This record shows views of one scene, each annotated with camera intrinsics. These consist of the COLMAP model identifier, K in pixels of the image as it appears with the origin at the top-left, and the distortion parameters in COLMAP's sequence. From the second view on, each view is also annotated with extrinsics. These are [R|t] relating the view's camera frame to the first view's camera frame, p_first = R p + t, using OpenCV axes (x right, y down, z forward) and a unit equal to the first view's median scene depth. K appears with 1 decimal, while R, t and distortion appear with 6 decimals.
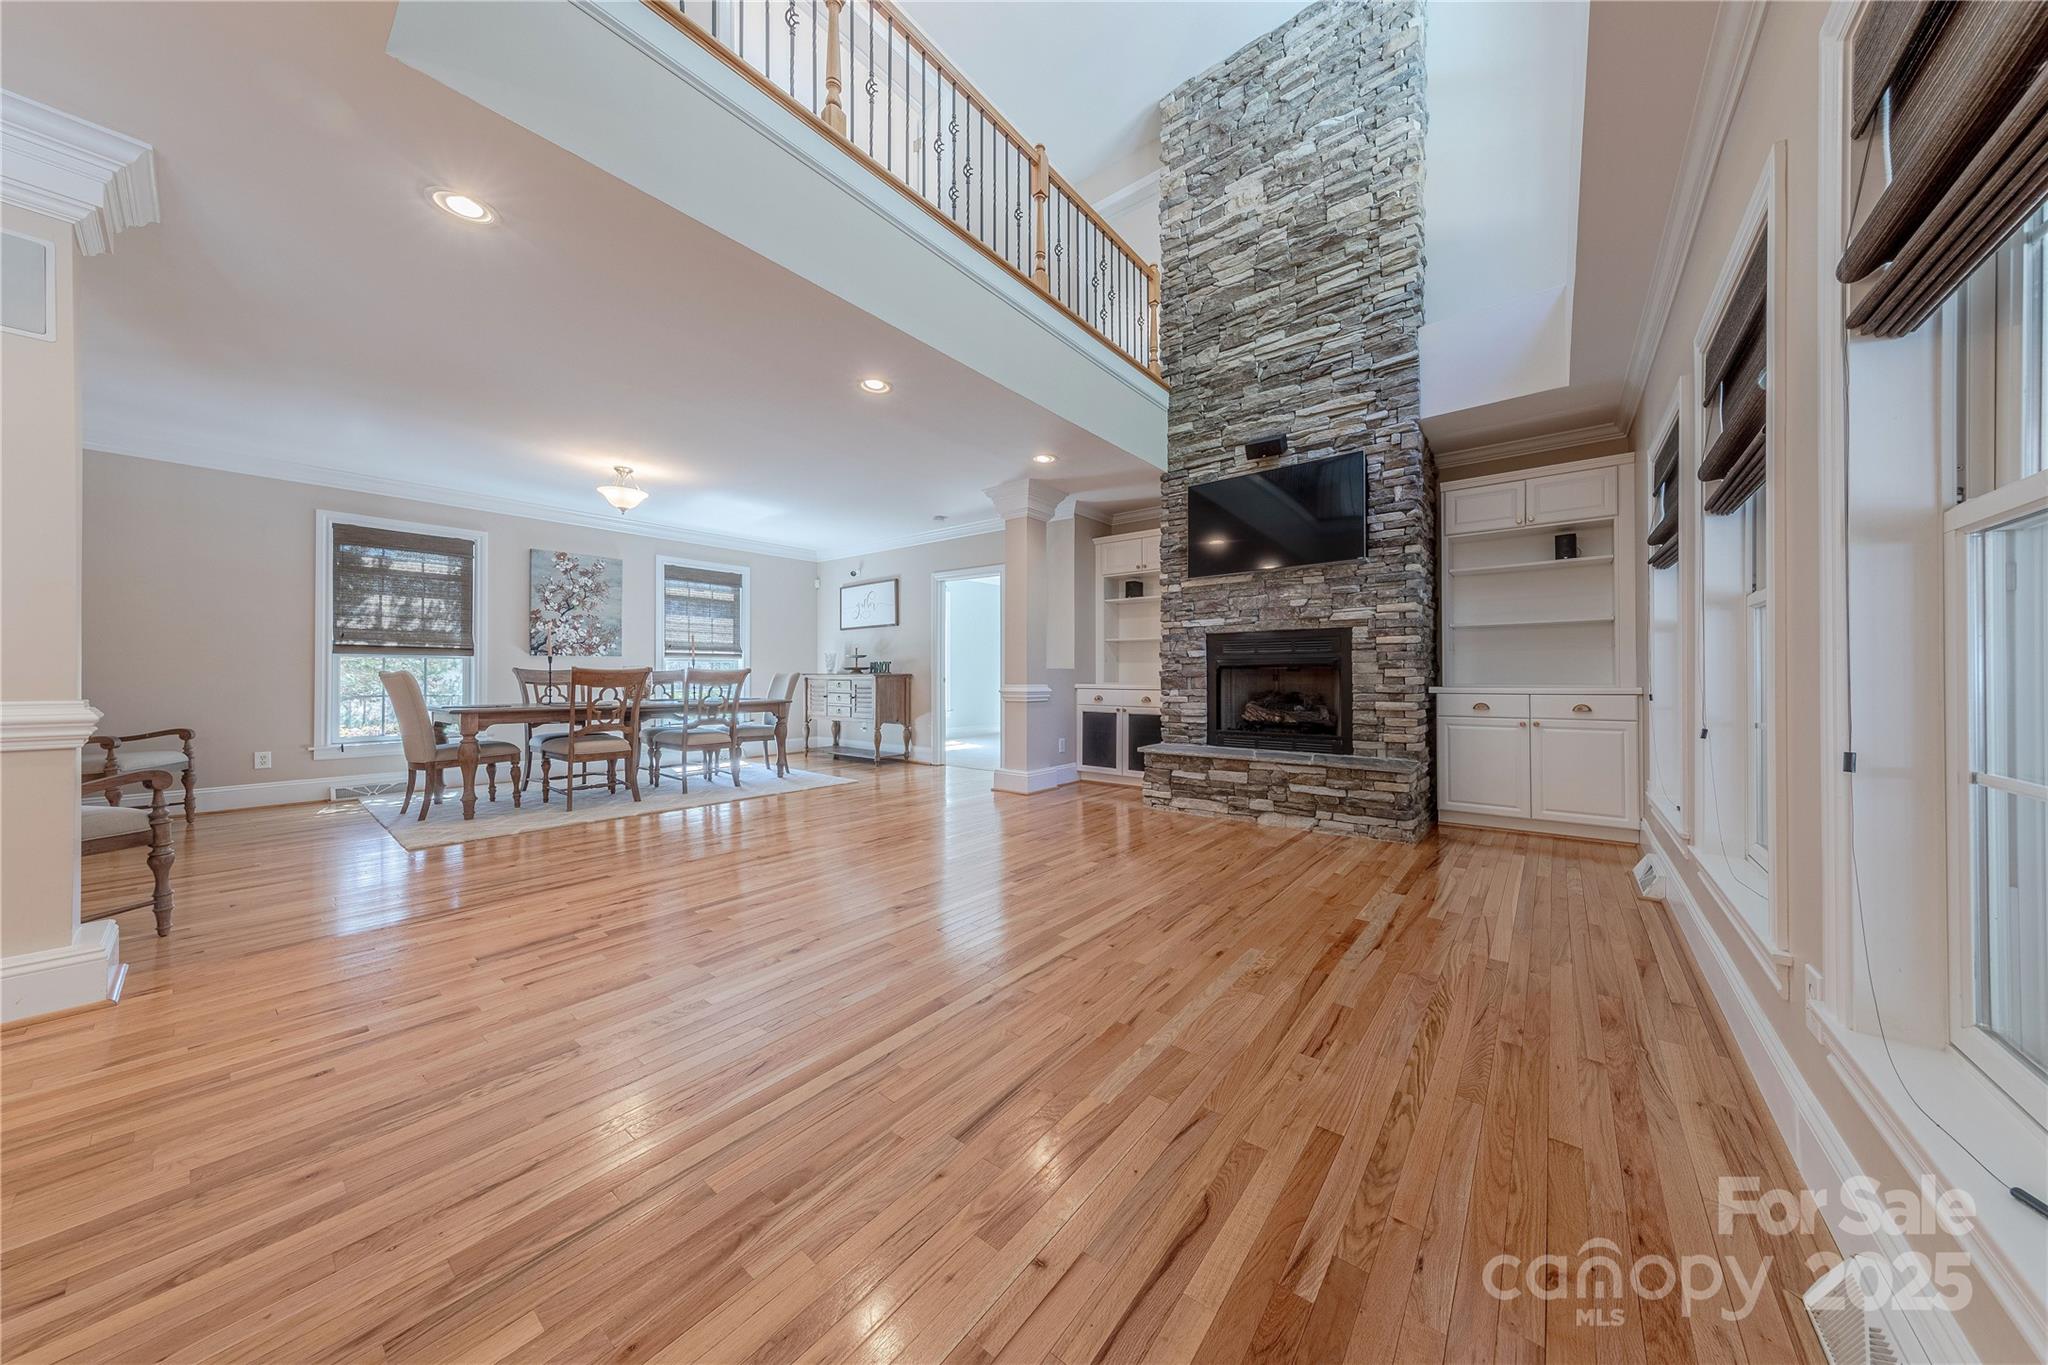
lens RADIAL K [[706.5, 0, 1028.0], [0, 706.5, 675.7], [0, 0, 1]] dist [0.001312, -0.000056]
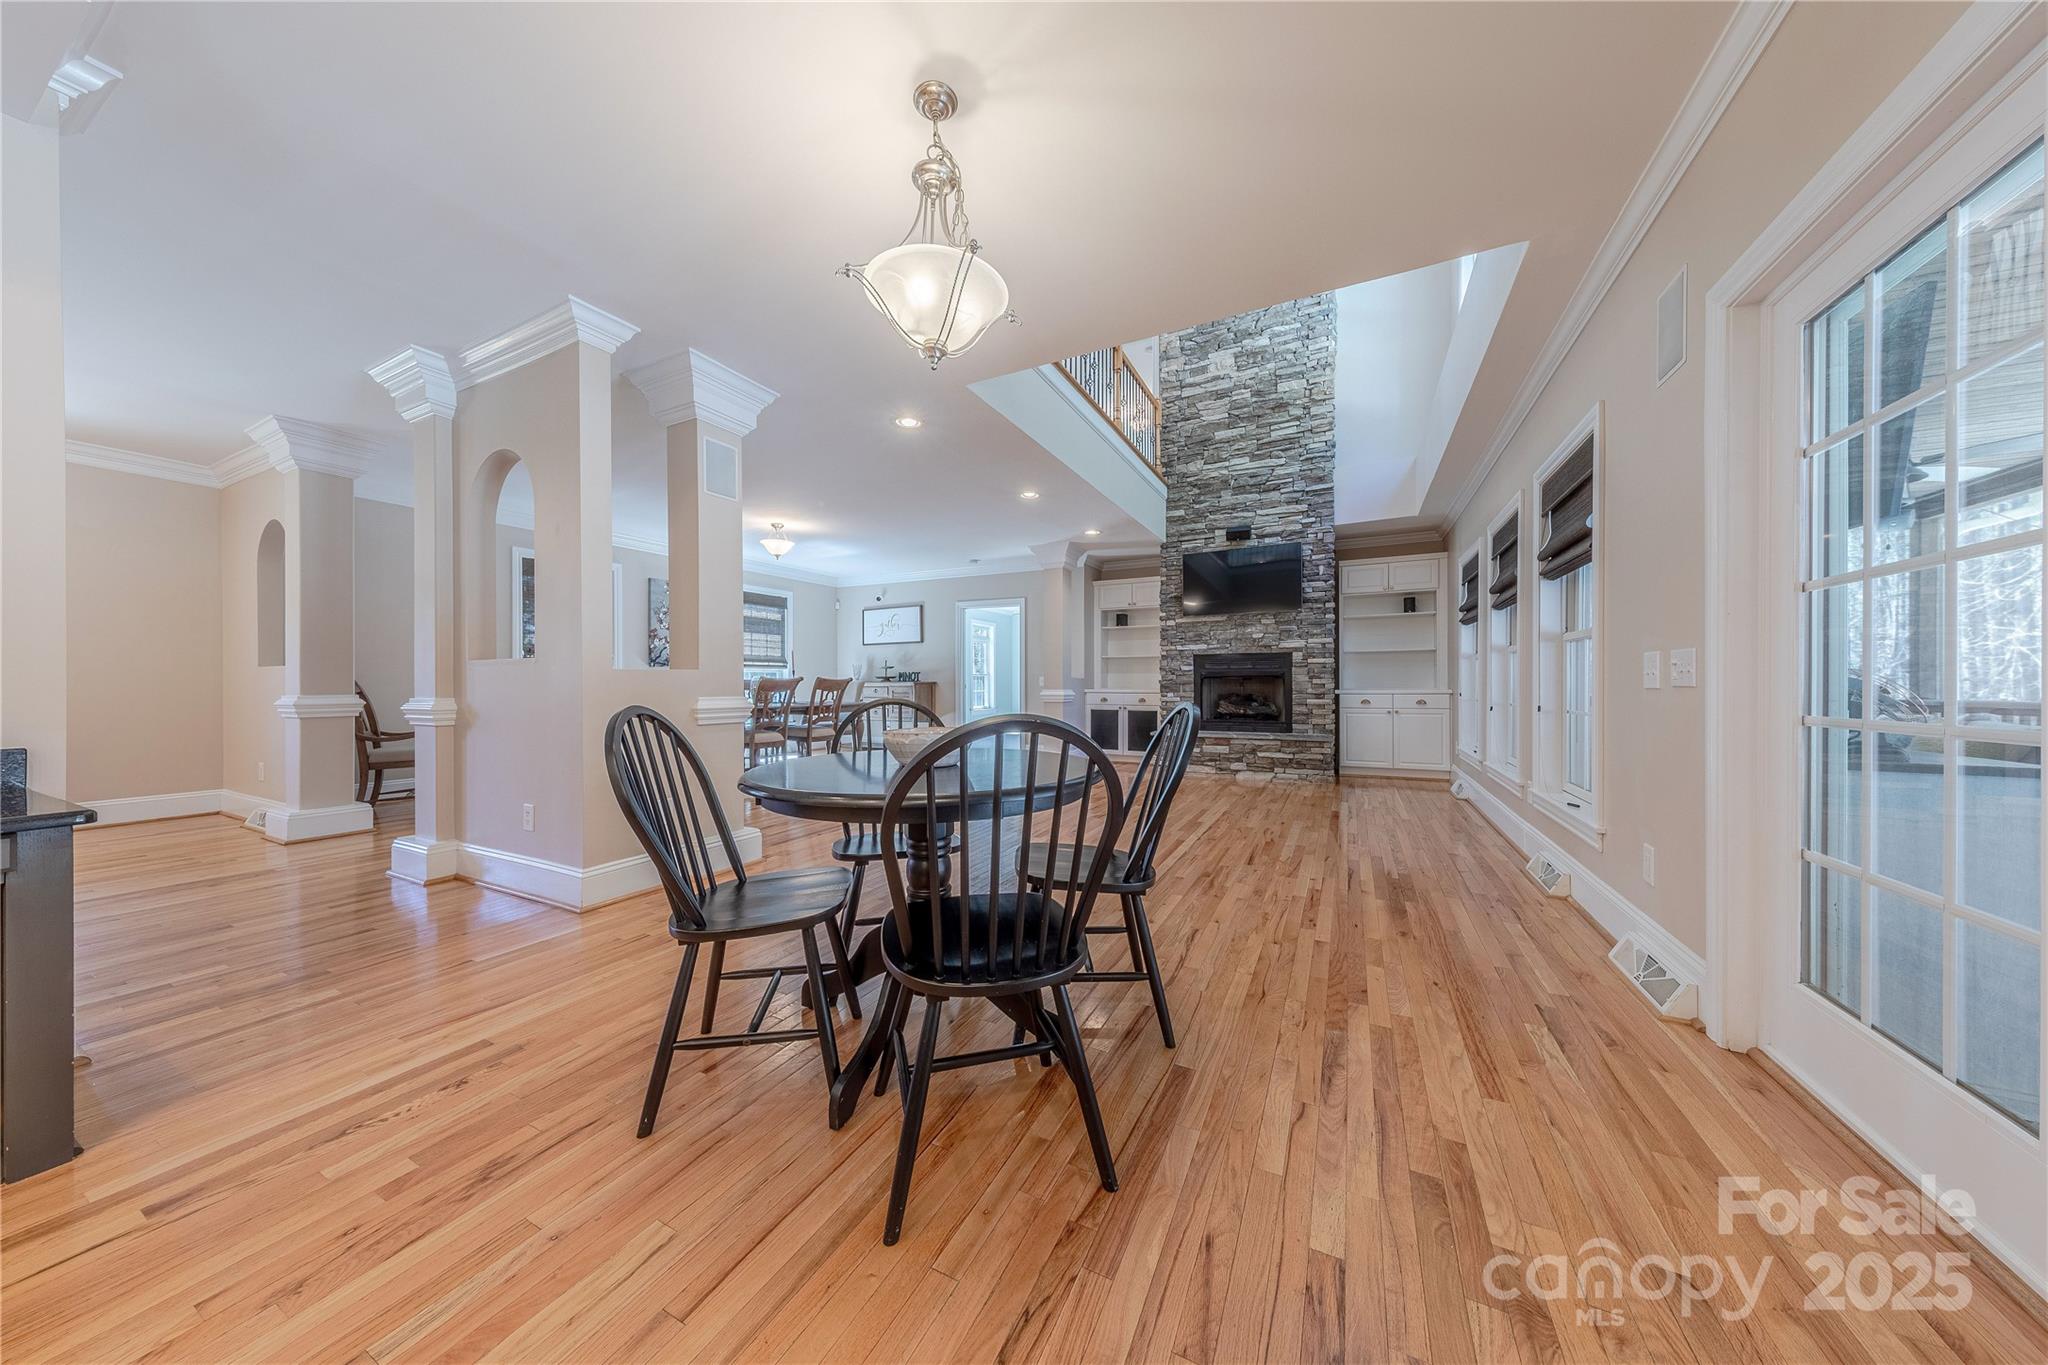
lens RADIAL K [[695.3, 0, 1030.1], [0, 695.3, 690.5], [0, 0, 1]] dist [0.000558, 0.000086]
pose [[0.978328, -0.002818, 0.207041, -0.412231], [0.000721, 0.999948, 0.010205, 0.000488], [-0.207059, -0.009834, 0.978279, -0.377850]]
